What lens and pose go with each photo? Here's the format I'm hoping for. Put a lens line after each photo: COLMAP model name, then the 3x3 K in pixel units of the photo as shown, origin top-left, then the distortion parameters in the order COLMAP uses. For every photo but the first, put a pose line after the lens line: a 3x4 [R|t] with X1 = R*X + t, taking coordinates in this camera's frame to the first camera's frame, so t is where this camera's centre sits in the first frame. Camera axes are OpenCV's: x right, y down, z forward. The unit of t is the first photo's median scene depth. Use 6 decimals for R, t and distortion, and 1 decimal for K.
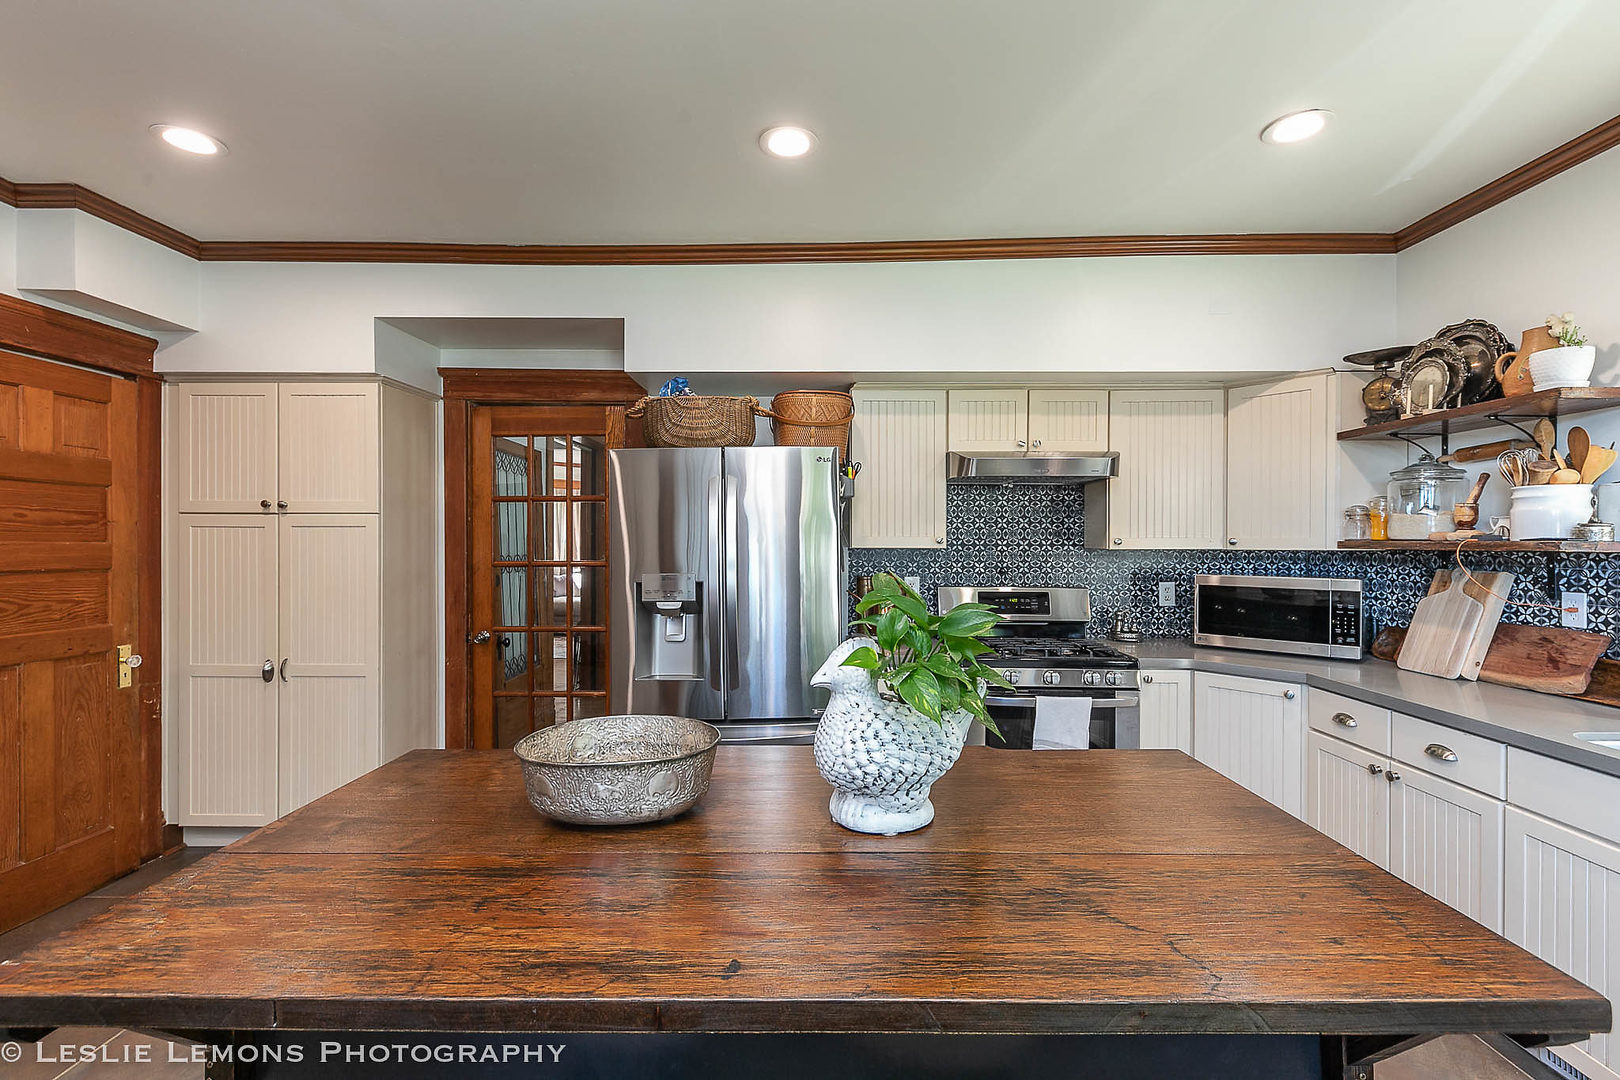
lens RADIAL K [[697.5, 0, 811.1], [0, 697.5, 545.2], [0, 0, 1]] dist [0.006056, -0.000489]
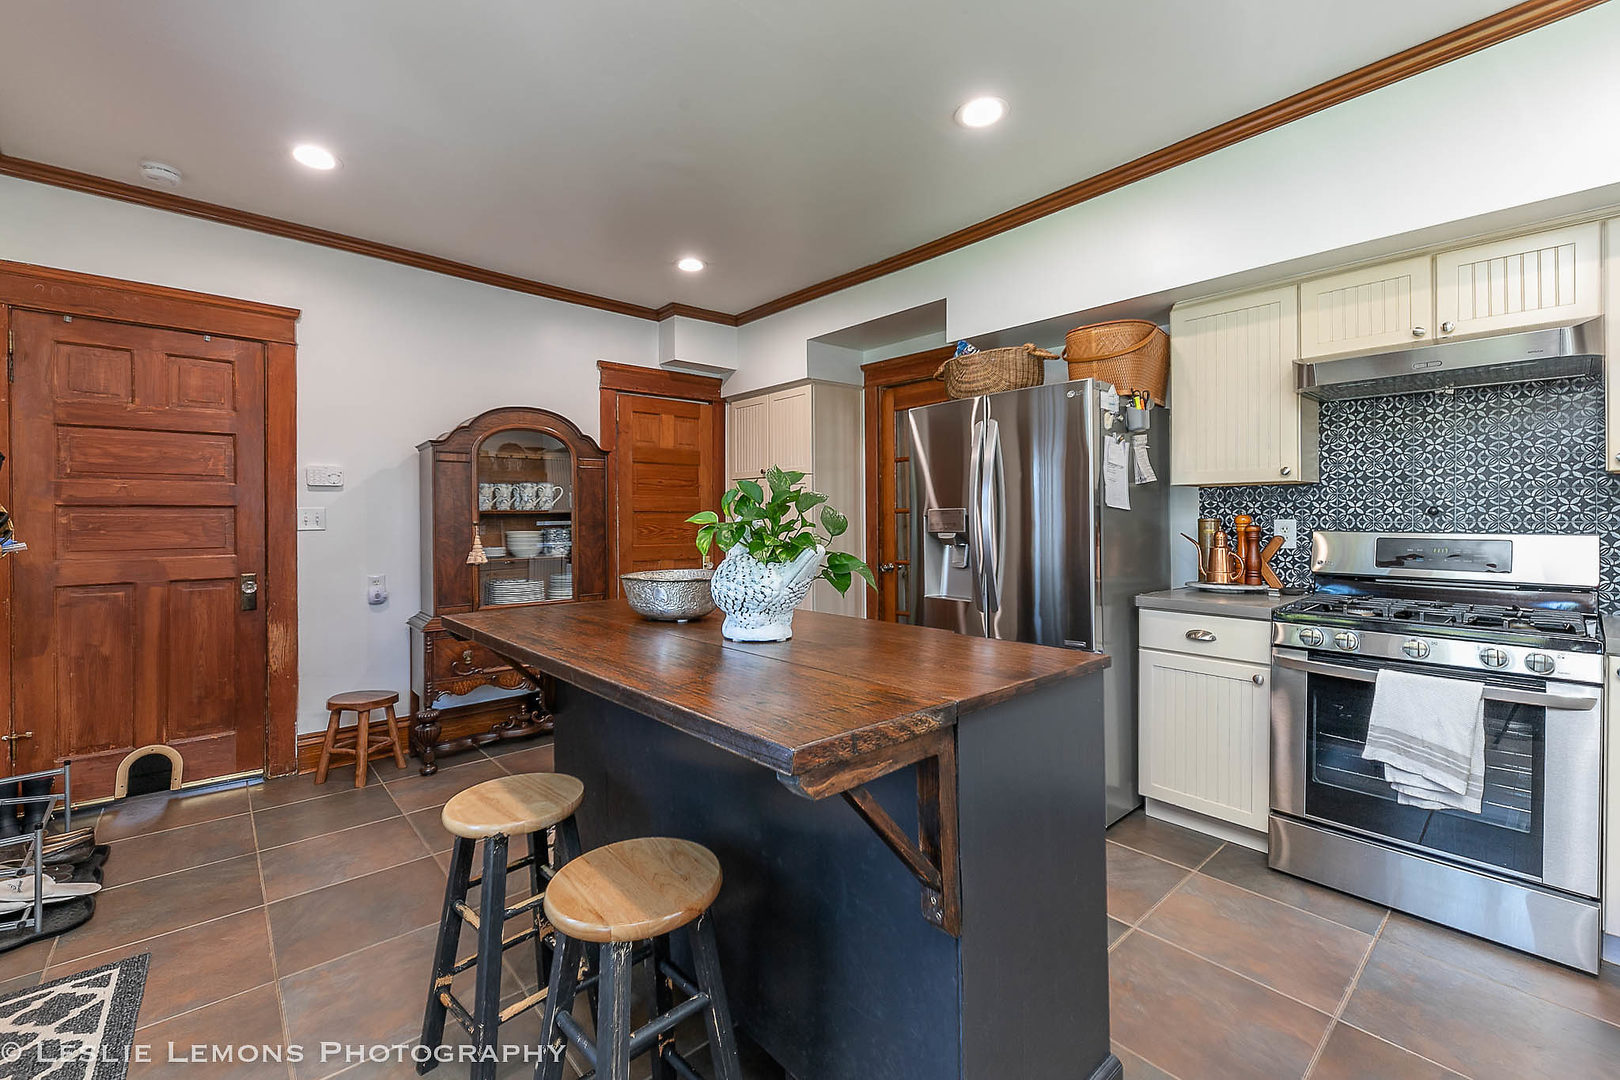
lens RADIAL K [[697.5, 0, 818.2], [0, 697.5, 525.2], [0, 0, 1]] dist [0.006056, -0.000489]
pose [[0.660631, 0.000320, -0.750711, 0.493783], [0.002692, 0.999992, 0.002795, 0.059261], [0.750706, -0.003867, 0.660625, 0.052838]]
